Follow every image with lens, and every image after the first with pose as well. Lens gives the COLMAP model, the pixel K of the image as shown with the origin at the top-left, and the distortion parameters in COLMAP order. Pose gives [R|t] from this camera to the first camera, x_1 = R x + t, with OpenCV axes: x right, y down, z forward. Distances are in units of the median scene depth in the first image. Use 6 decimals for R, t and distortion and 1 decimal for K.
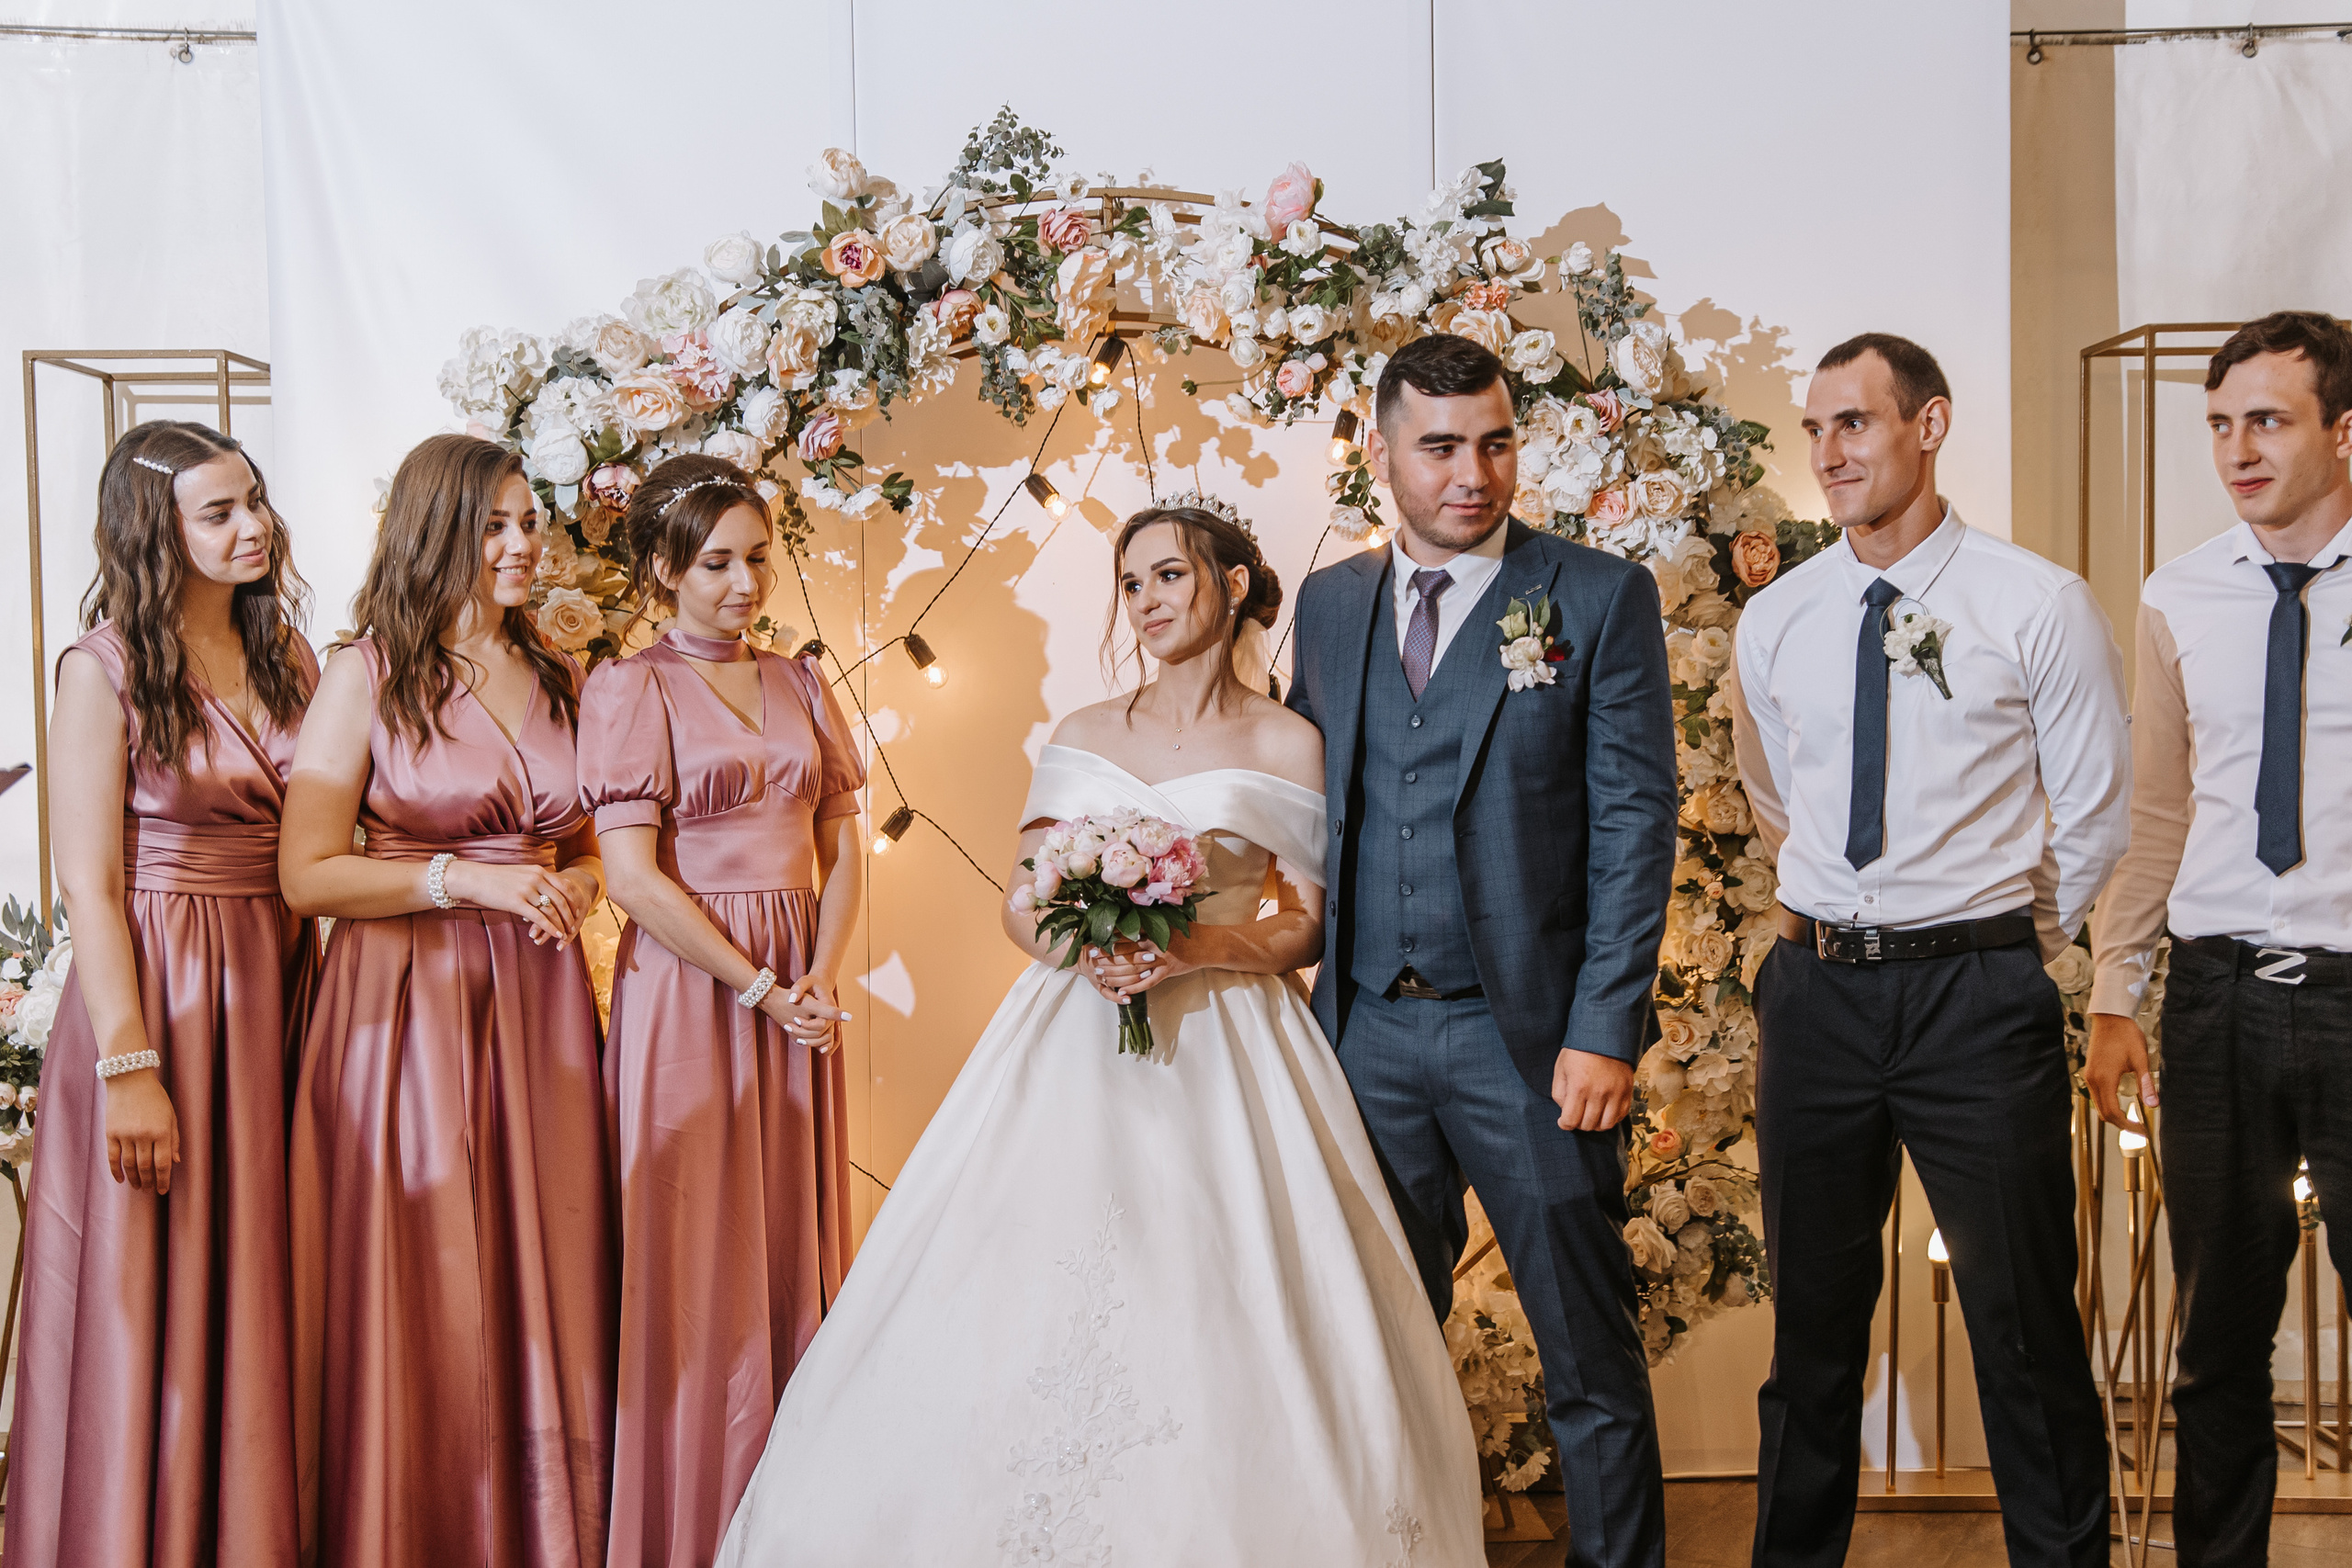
lens RADIAL K [[2566.3, 0, 1176.0], [0, 2566.3, 784.0], [0, 0, 1]] dist [-0.008266, 0.182186]
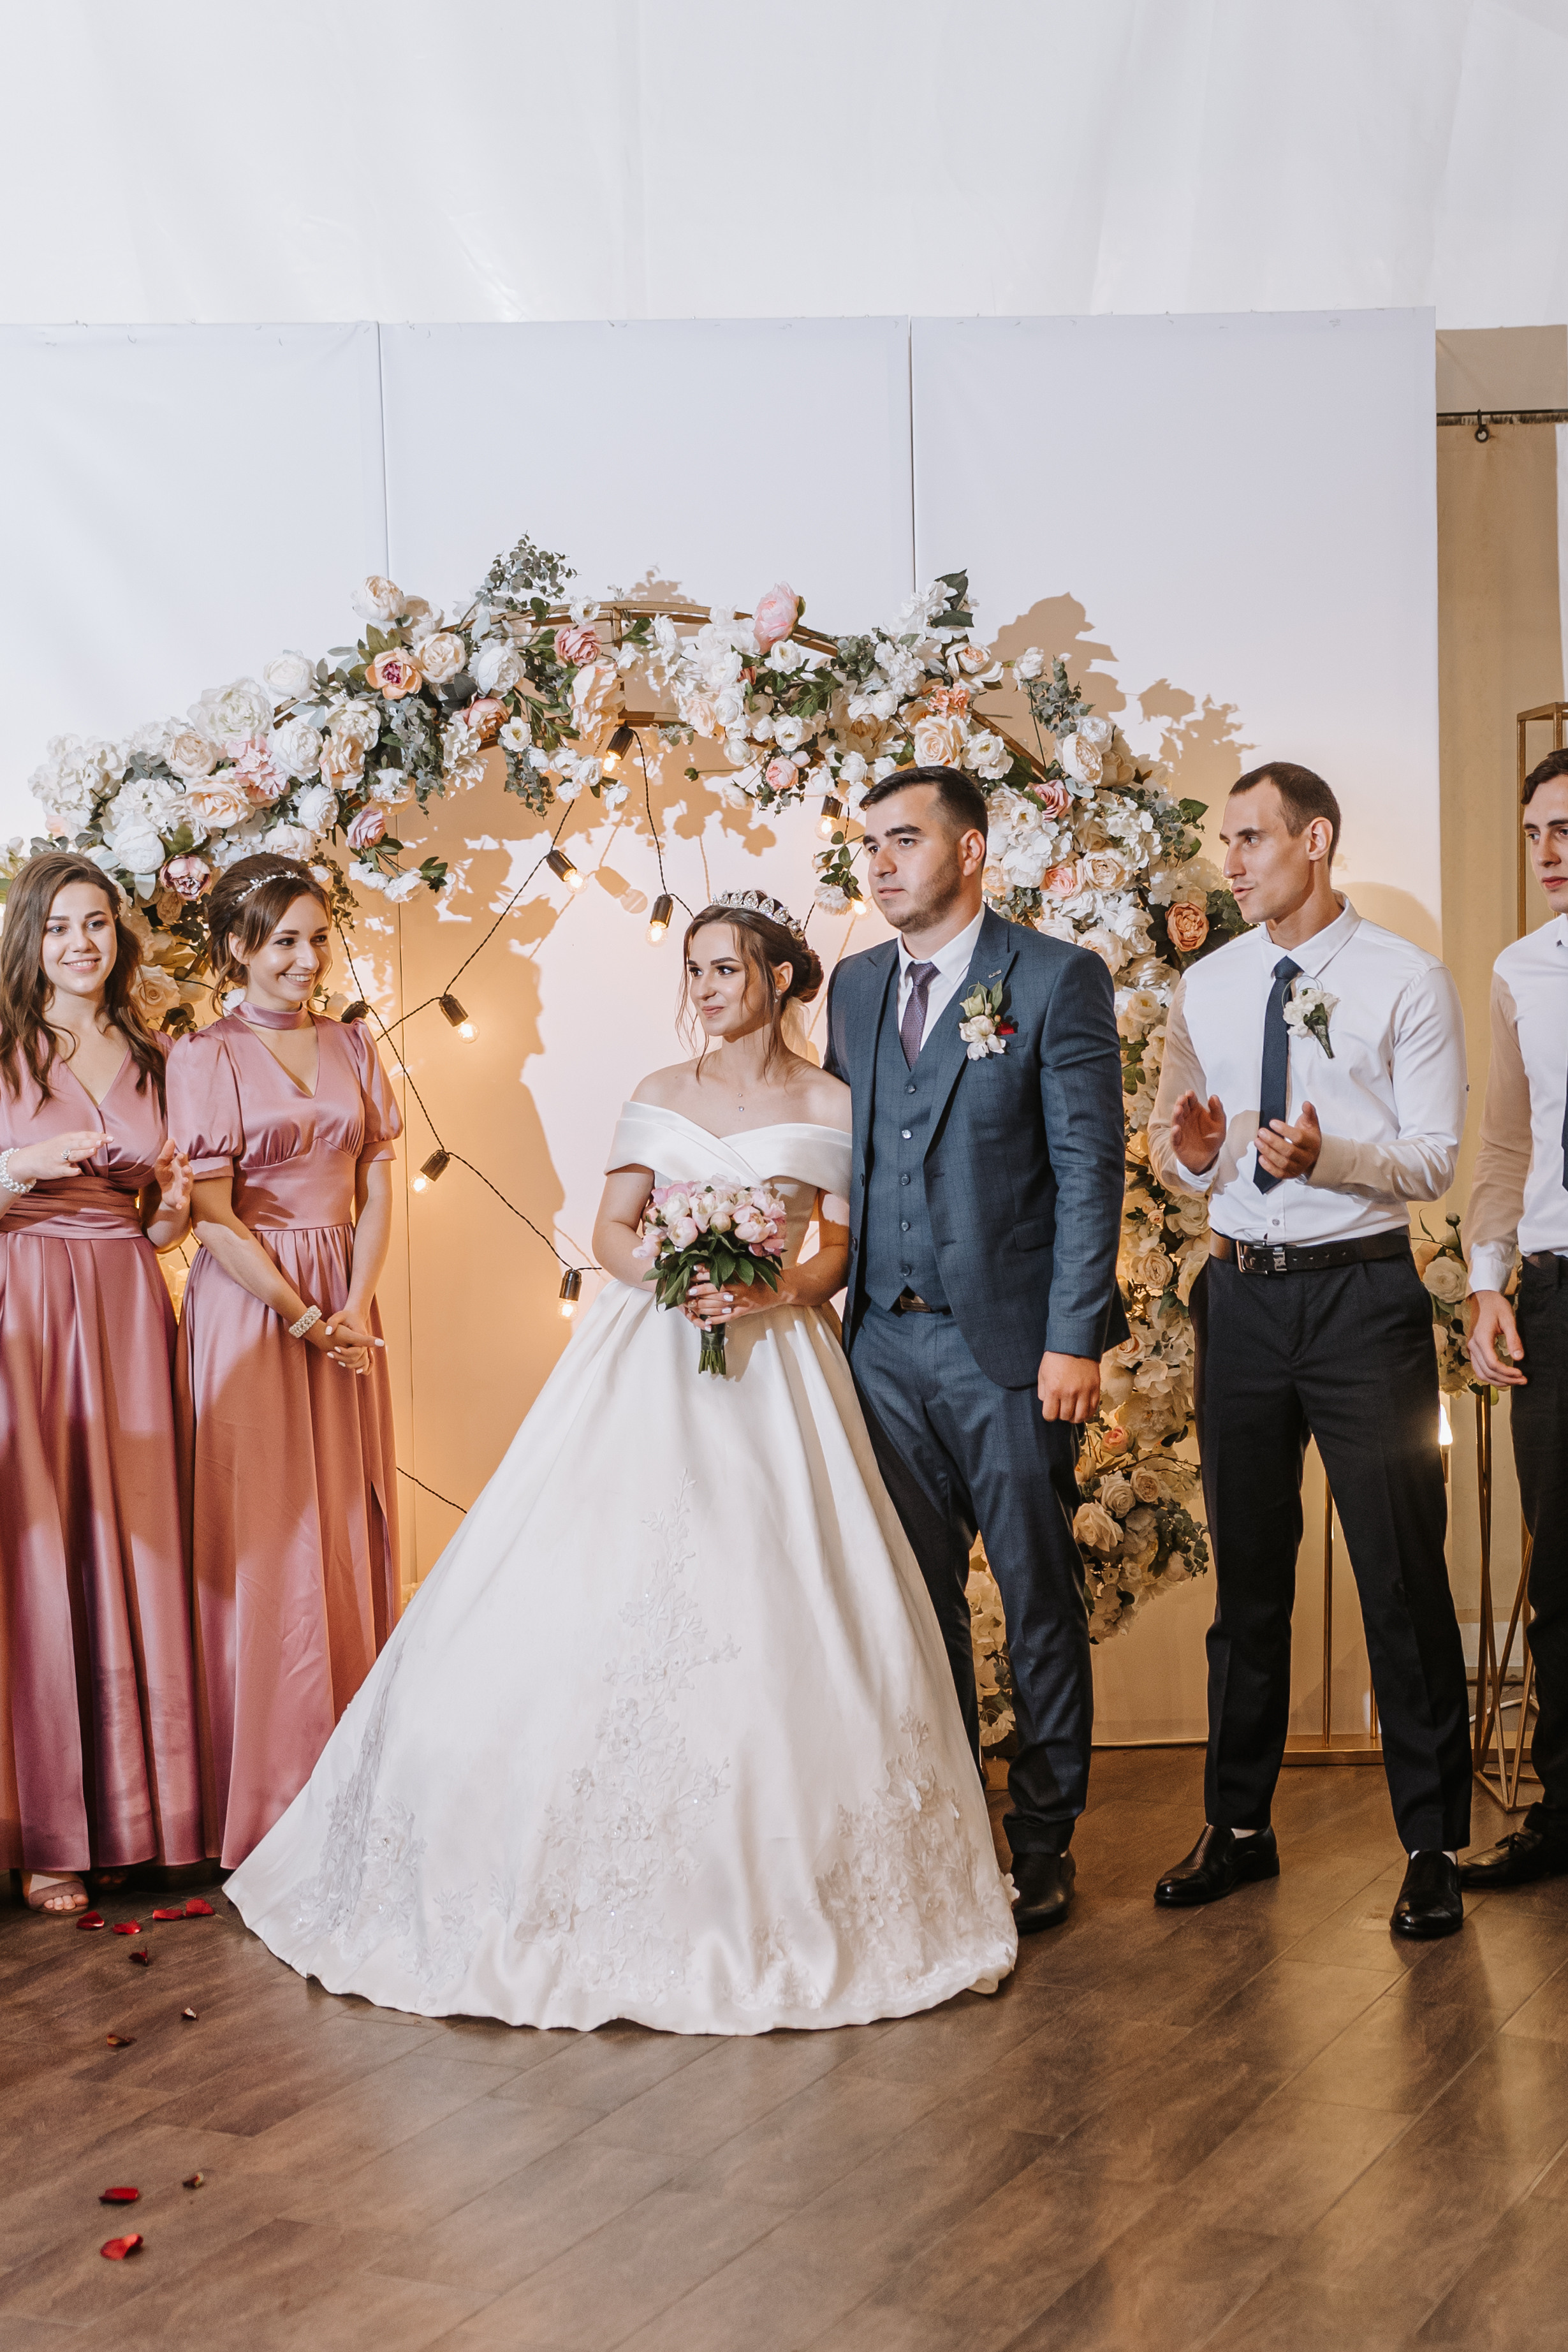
lens RADIAL K [[3323.9, 0, 784.0], [0, 3323.9, 1176.0], [0, 0, 1]] dist [0.057313, 0.237009]
pose [[0.999856, -0.010737, 0.013147, 0.025865], [0.010344, 0.999509, 0.029576, -0.022765], [-0.013458, -0.029436, 0.999476, -0.485176]]
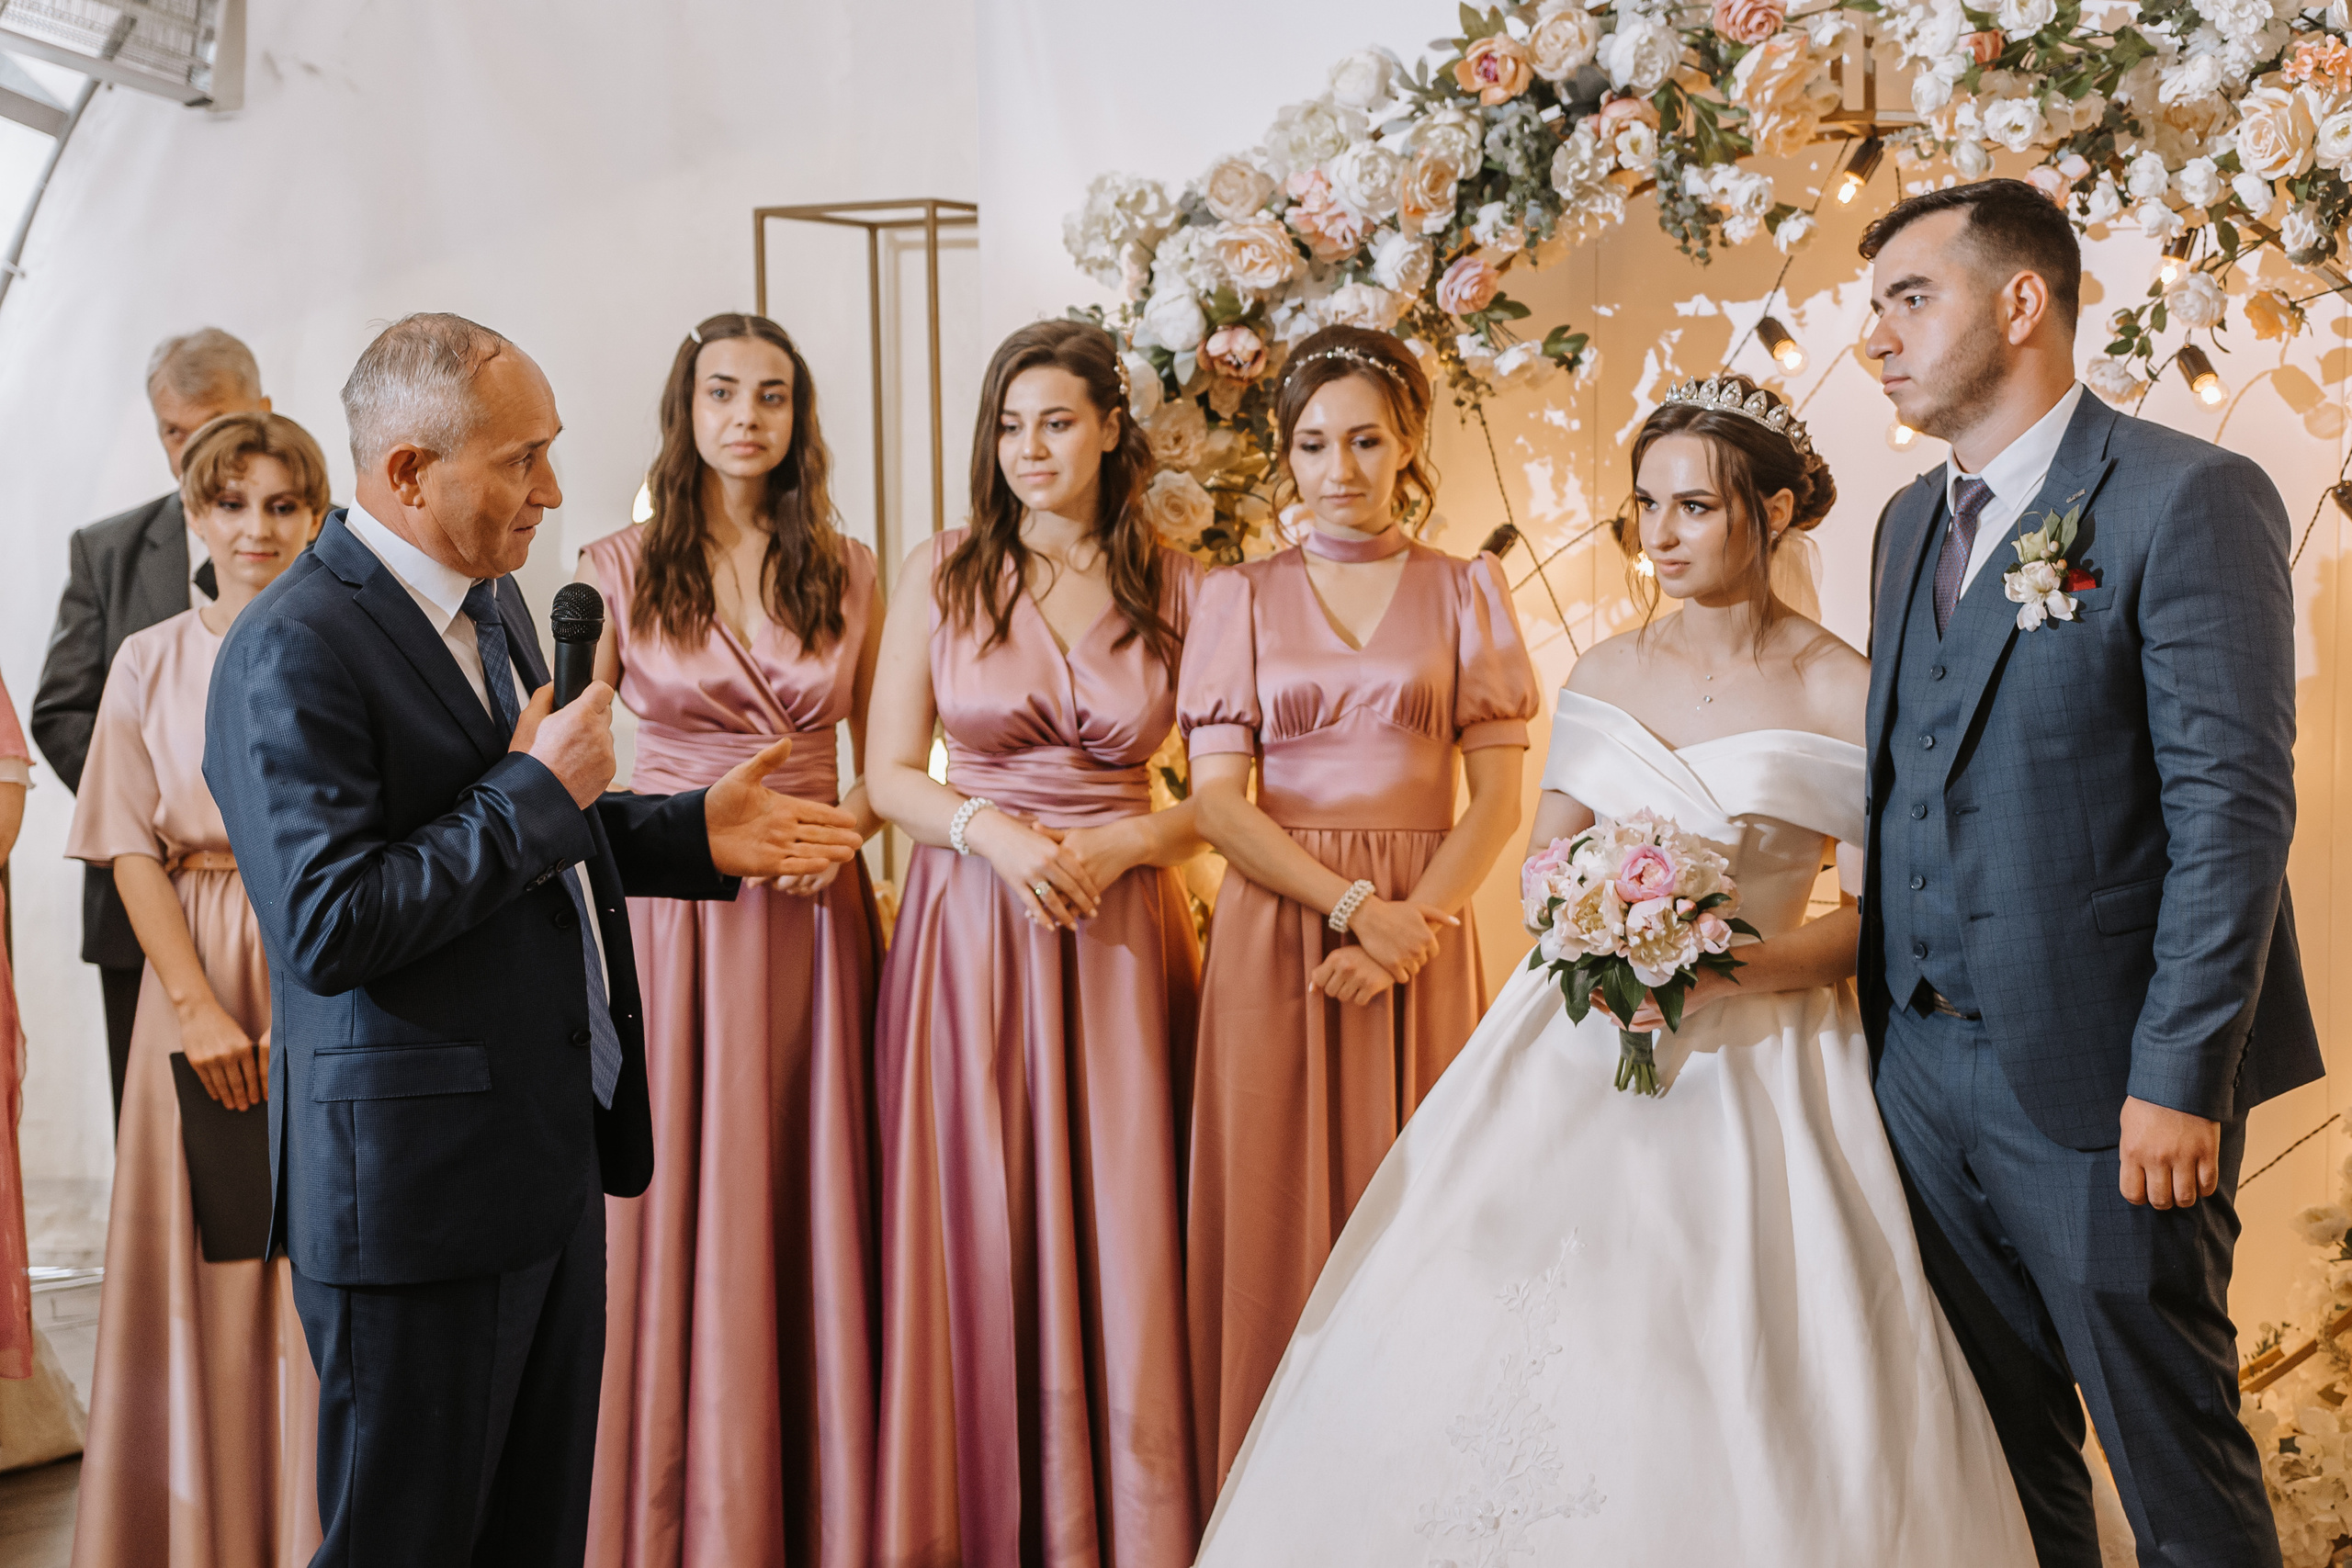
lens RADIAL K [[3323.8, 0, 1176.0], [0, 3323.8, 784.0], [0, 0, 1]] dist [0.057313, 0.237009]
pose [[0.887780, 0.042232, -0.458327, 0.281988], [-0.018187, 0.998223, 0.056753, -0.033308], [0.459909, -0.042049, 0.886970, -0.012376]]
